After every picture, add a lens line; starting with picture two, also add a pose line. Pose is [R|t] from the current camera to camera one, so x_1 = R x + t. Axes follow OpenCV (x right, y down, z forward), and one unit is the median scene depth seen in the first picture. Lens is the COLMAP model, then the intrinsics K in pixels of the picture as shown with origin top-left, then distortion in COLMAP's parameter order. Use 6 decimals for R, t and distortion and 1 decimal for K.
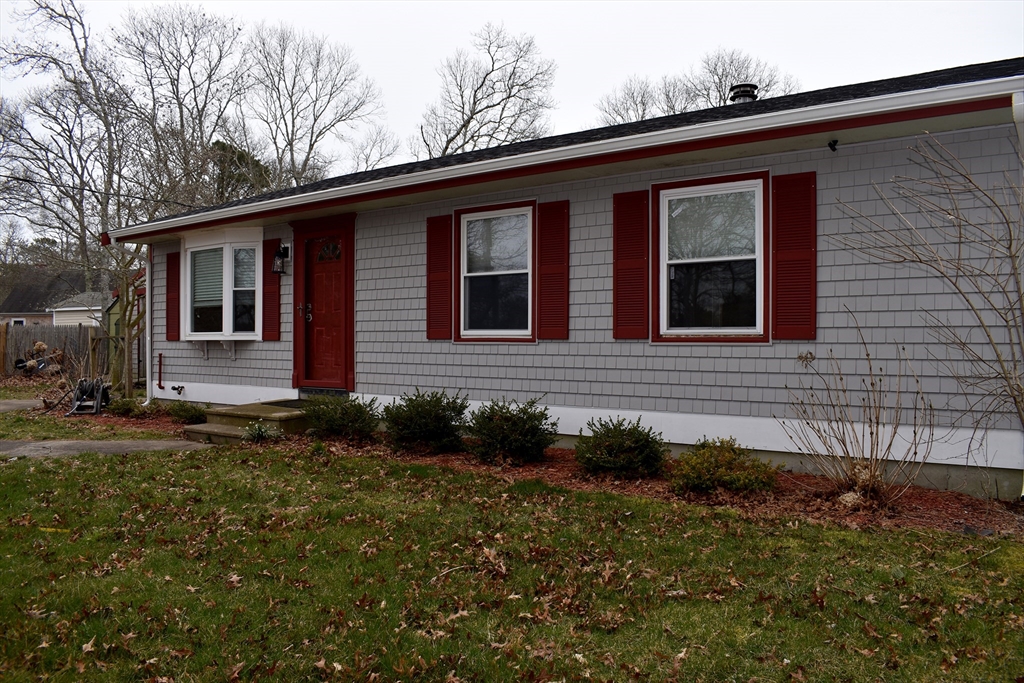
lens RADIAL K [[798.4, 0, 515.7], [0, 798.4, 342.2], [0, 0, 1]] dist [-0.092824, 0.006838]
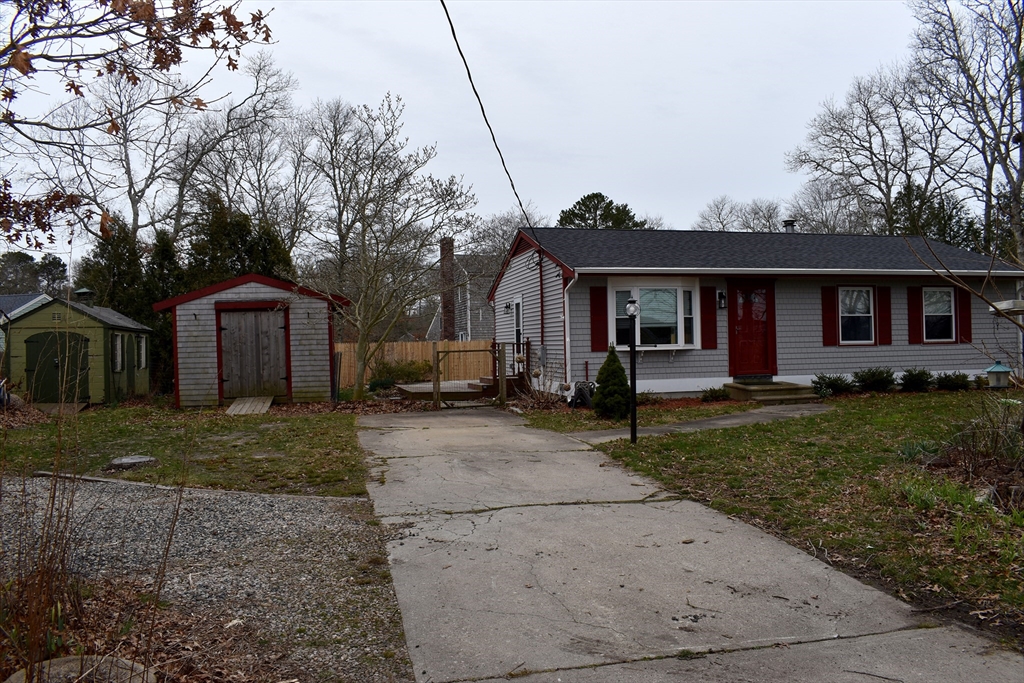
lens RADIAL K [[798.4, 0, 515.7], [0, 798.4, 342.2], [0, 0, 1]] dist [-0.092824, 0.006838]
pose [[0.643687, -0.020261, 0.765021, -2.195873], [0.016861, 0.999782, 0.012292, -0.051856], [-0.765103, 0.004987, 0.643889, 0.303776]]
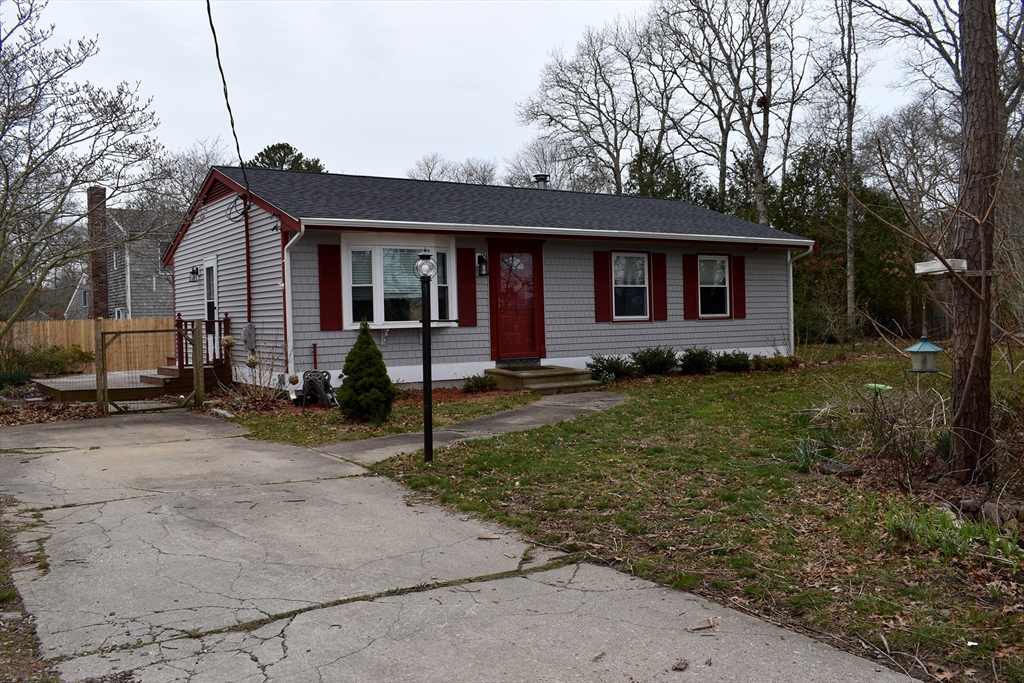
lens RADIAL K [[894.3, 0, 515.8], [0, 894.3, 342.7], [0, 0, 1]] dist [-0.083941, 0.007526]
pose [[0.325730, -0.045290, 0.944377, -2.023256], [0.015082, 0.998974, 0.042706, -0.044591], [-0.945342, 0.000332, 0.326079, 0.537531]]
